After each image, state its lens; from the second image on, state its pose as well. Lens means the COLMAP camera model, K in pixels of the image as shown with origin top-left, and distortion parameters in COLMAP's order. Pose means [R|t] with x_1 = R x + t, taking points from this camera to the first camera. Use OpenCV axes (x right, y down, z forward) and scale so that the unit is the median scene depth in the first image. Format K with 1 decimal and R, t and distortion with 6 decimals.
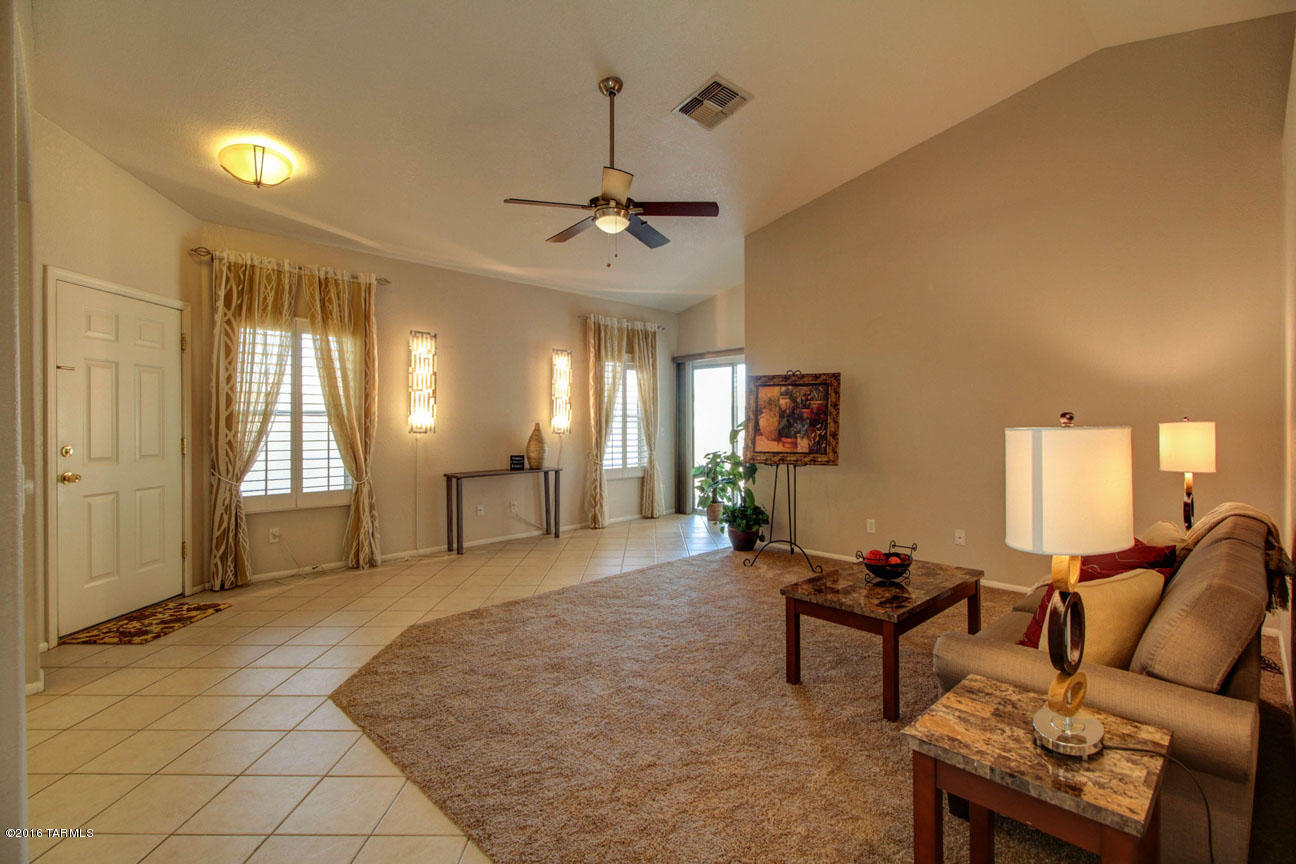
lens RADIAL K [[593.9, 0, 639.5], [0, 593.9, 428.7], [0, 0, 1]] dist [0.017250, -0.006329]
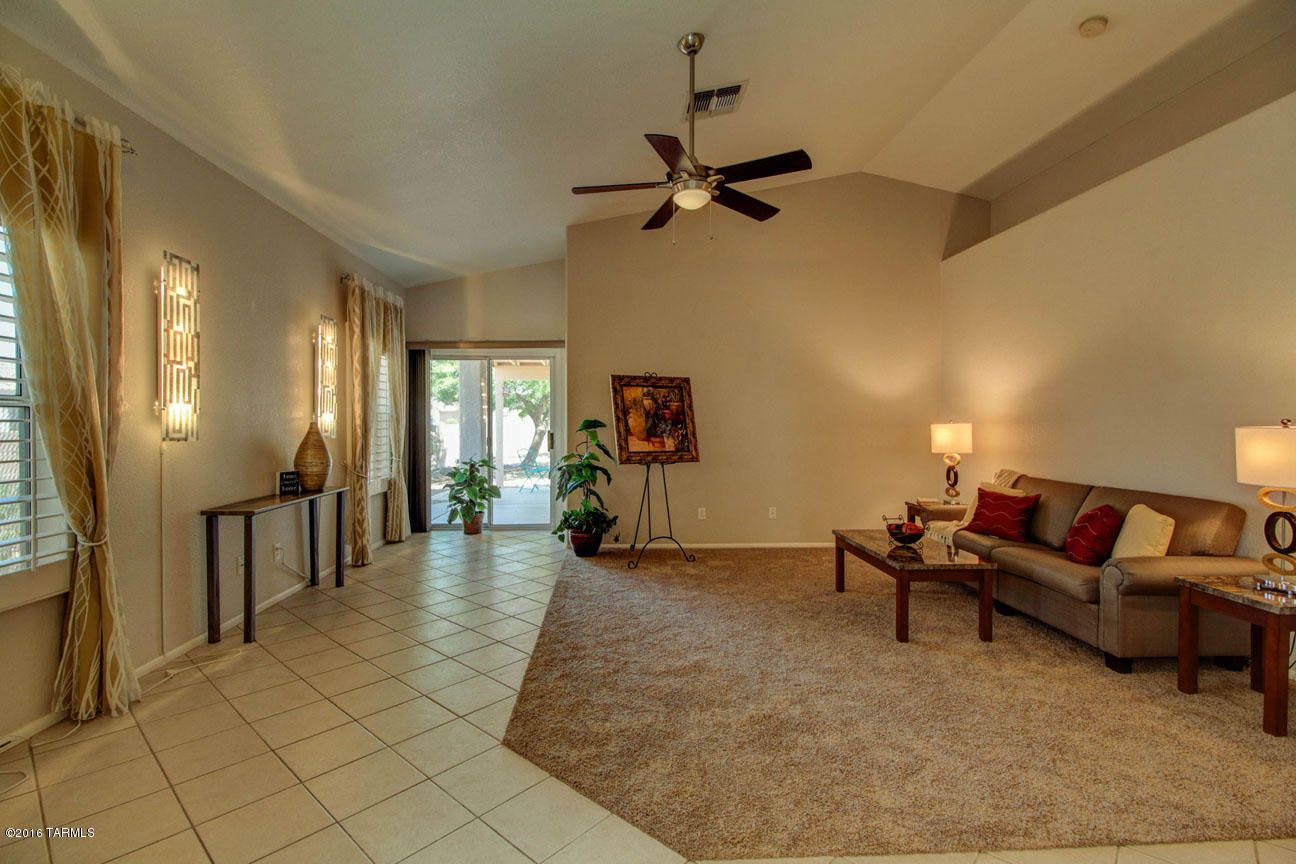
lens RADIAL K [[593.9, 0, 649.3], [0, 593.9, 429.0], [0, 0, 1]] dist [0.017250, -0.006329]
pose [[0.659929, -0.005890, 0.751305, -0.414264], [0.004555, 0.999982, 0.003839, -0.002620], [-0.751315, 0.000889, 0.659944, 0.254768]]
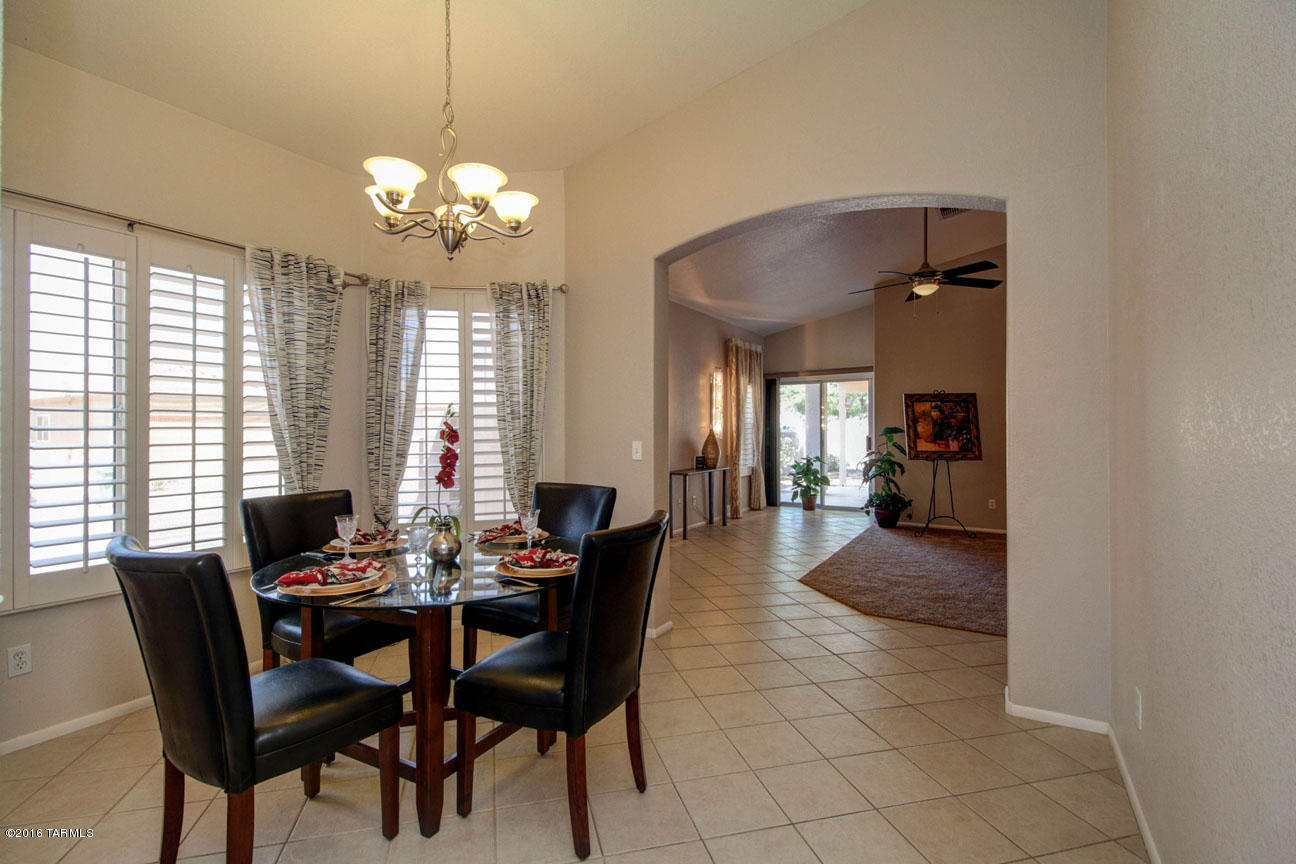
lens RADIAL K [[593.9, 0, 643.4], [0, 593.9, 428.4], [0, 0, 1]] dist [0.017250, -0.006329]
pose [[0.969284, 0.001789, 0.245940, -0.573135], [0.001004, 0.999936, -0.011229, 0.002091], [-0.245944, 0.011131, 0.969220, -0.111238]]
